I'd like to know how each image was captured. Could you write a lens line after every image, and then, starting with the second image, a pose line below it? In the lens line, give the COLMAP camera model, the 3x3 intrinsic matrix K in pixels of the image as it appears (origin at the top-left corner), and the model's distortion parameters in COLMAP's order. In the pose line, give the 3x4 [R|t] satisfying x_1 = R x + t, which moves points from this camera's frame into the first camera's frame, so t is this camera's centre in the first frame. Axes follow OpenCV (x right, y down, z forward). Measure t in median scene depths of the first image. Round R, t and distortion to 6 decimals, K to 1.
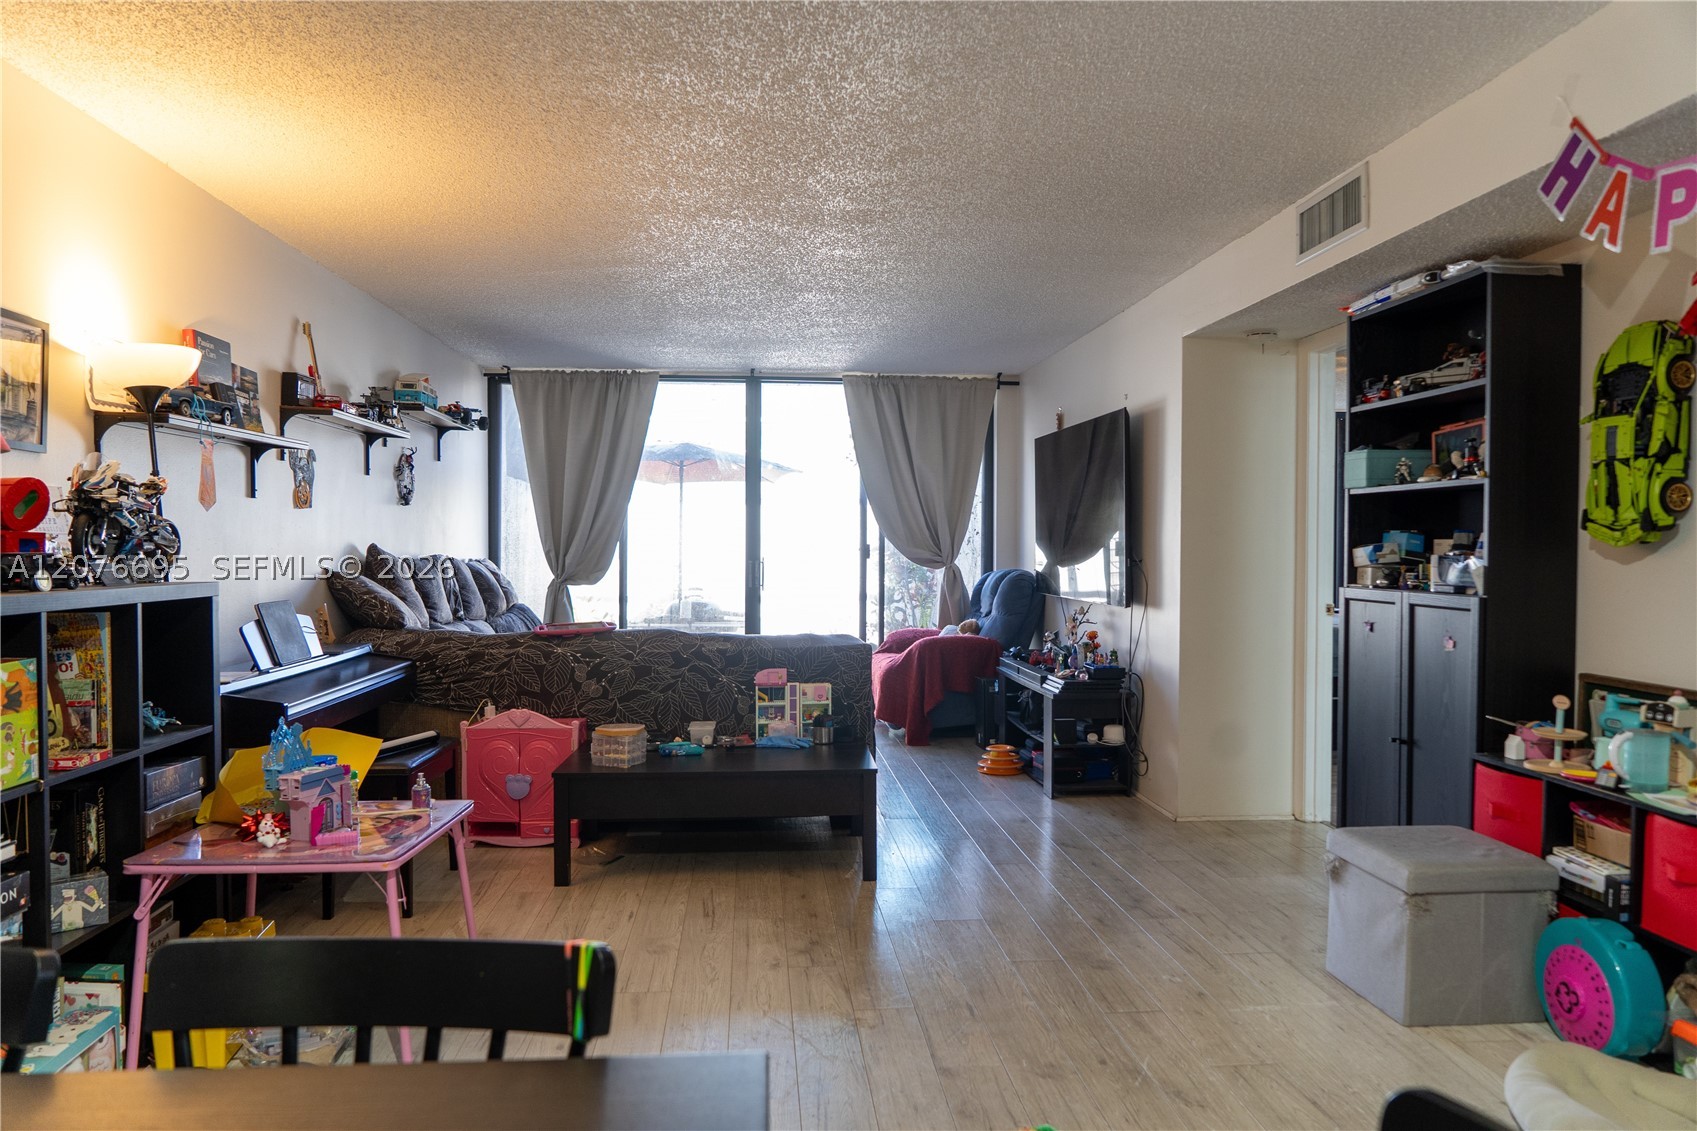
lens RADIAL K [[1153.4, 0, 848.2], [0, 1153.4, 567.8], [0, 0, 1]] dist [-0.000902, 0.002984]
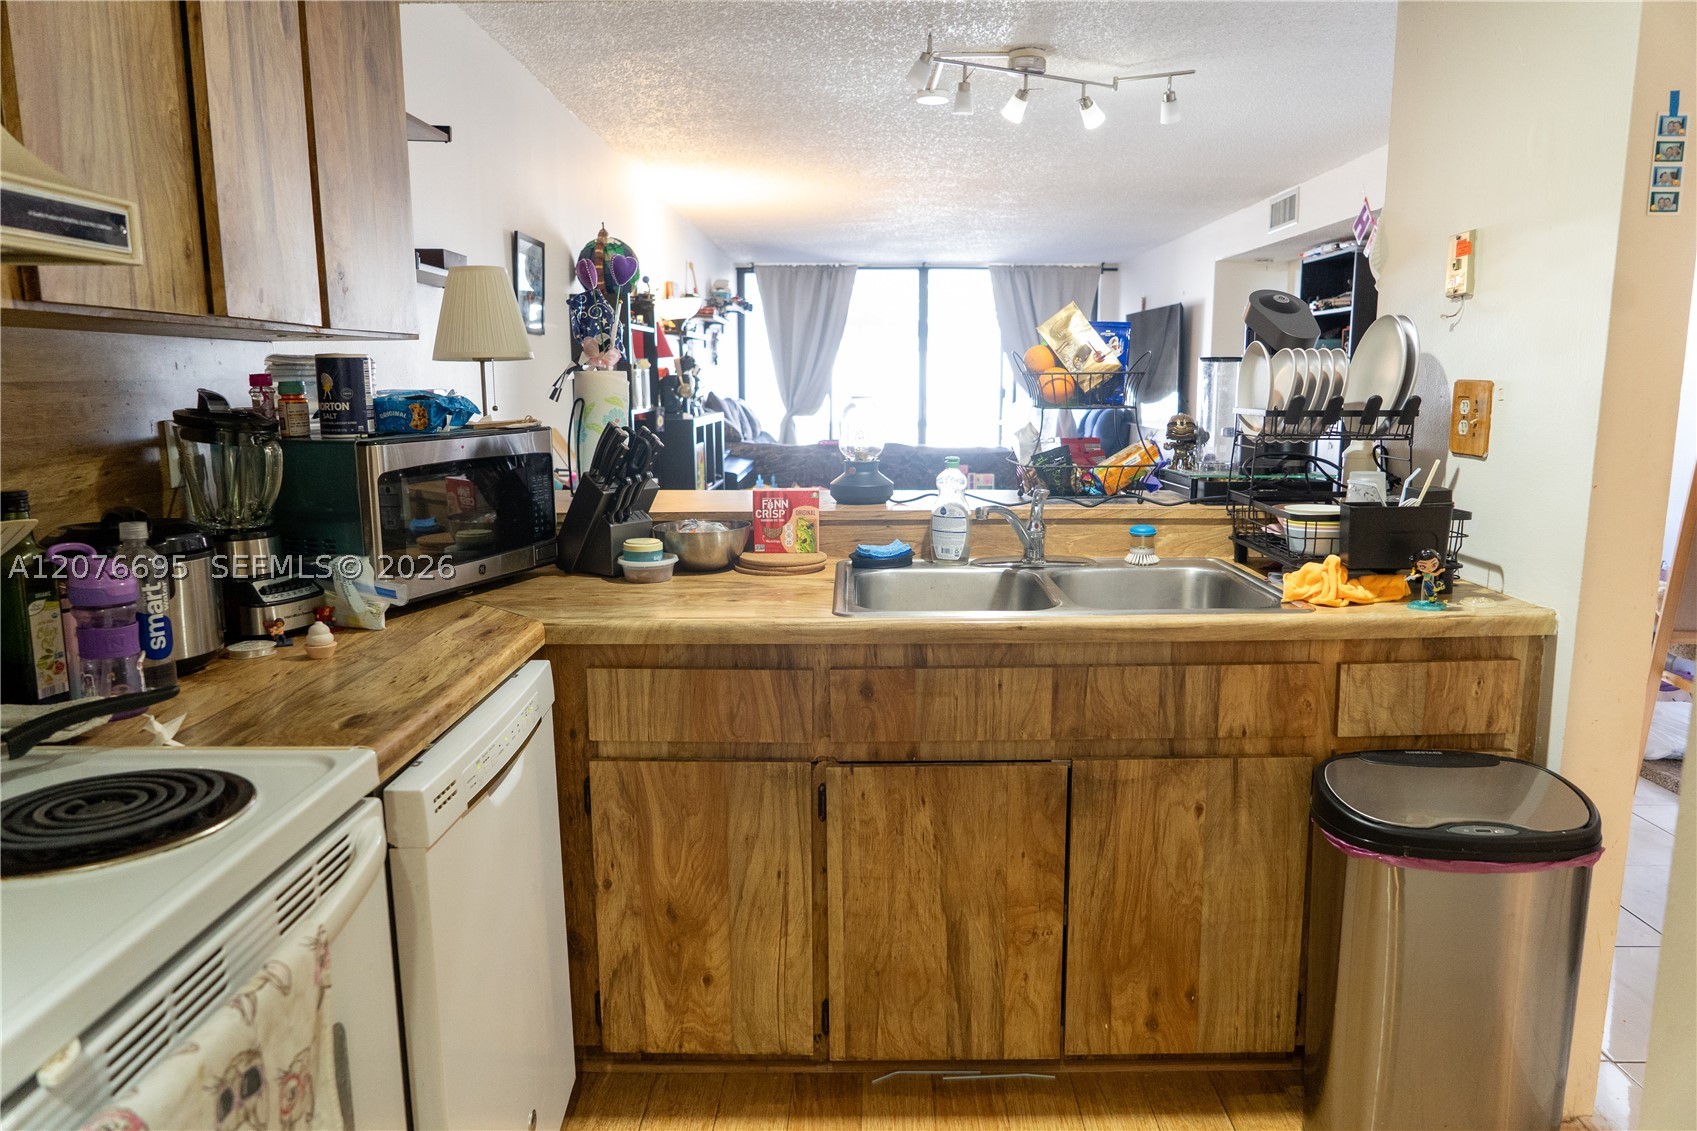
lens RADIAL K [[1153.4, 0, 859.2], [0, 1153.4, 555.9], [0, 0, 1]] dist [-0.000902, 0.002984]
pose [[0.996702, 0.010334, -0.080488, -0.046004], [0.000348, 0.991306, 0.131578, -0.002591], [0.081148, -0.131172, 0.988033, -0.441732]]
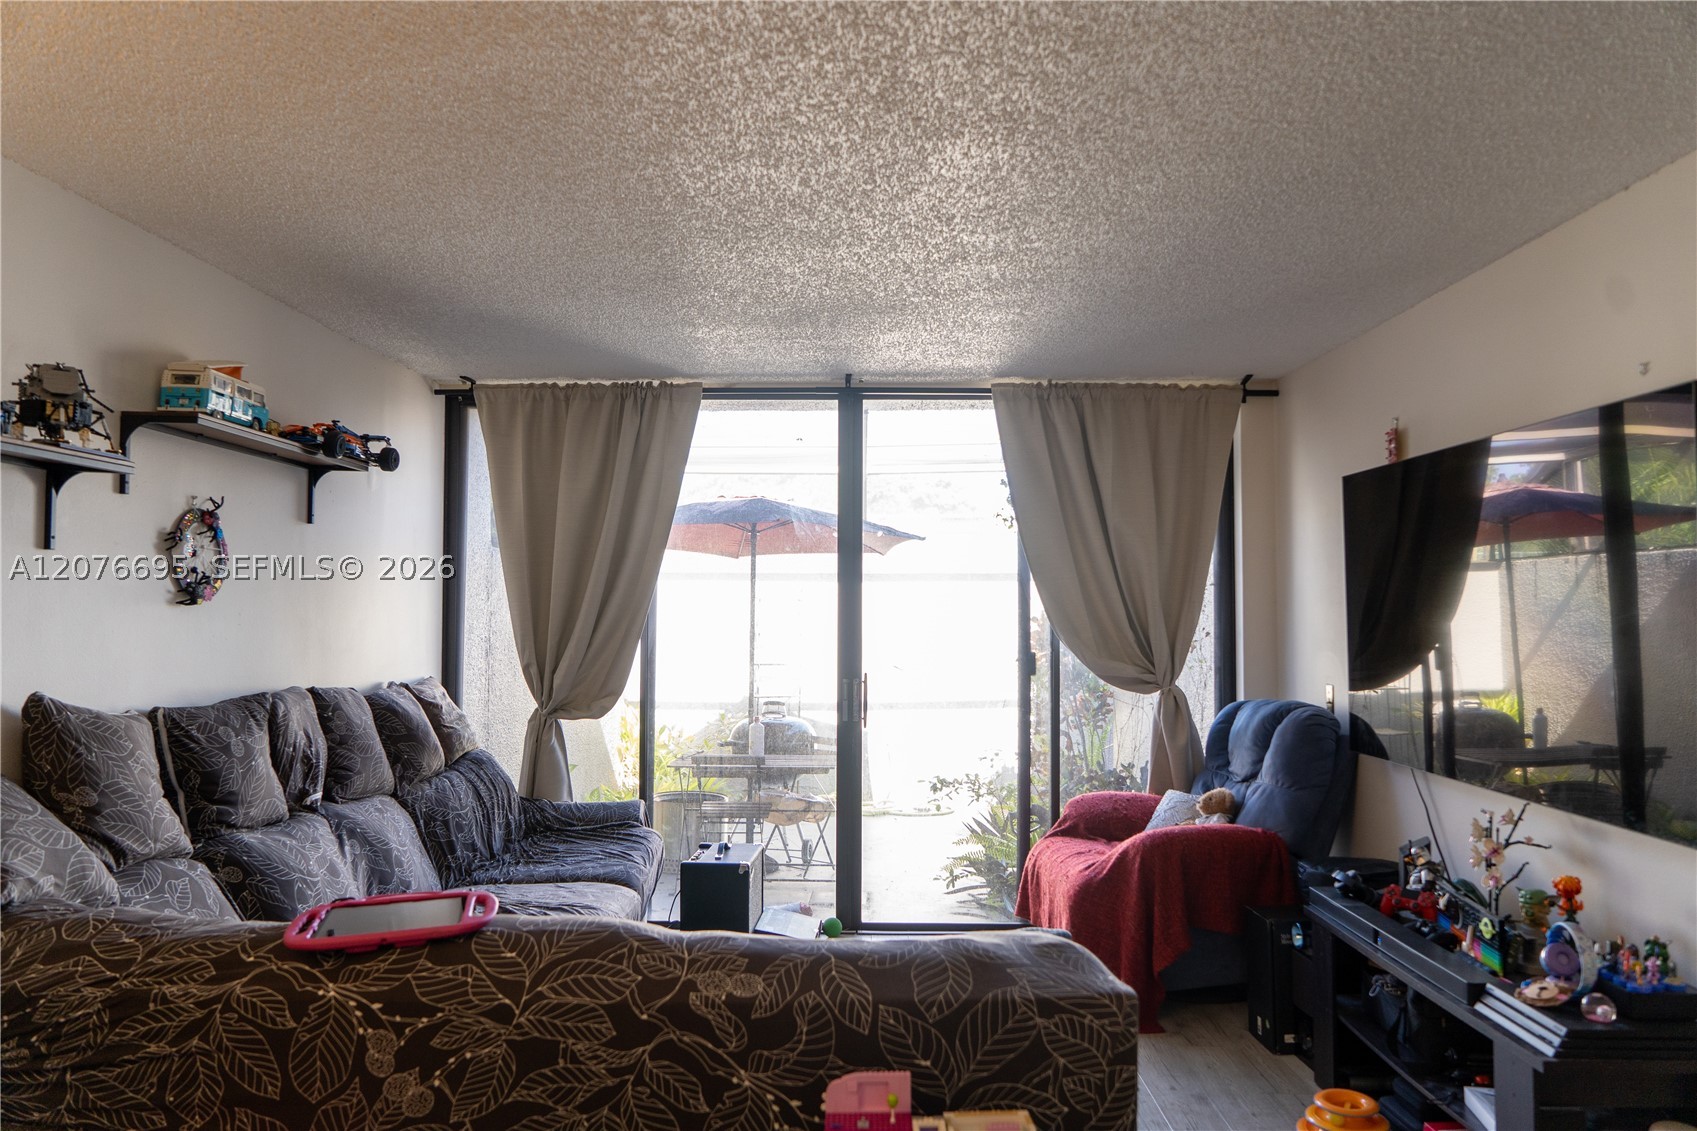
lens RADIAL K [[1153.4, 0, 859.9], [0, 1153.4, 566.4], [0, 0, 1]] dist [-0.000902, 0.002984]
pose [[0.996181, -0.004797, -0.087186, -0.022374], [-0.000442, 0.998200, -0.059979, -0.030942], [0.087317, 0.059789, 0.994385, 0.383759]]
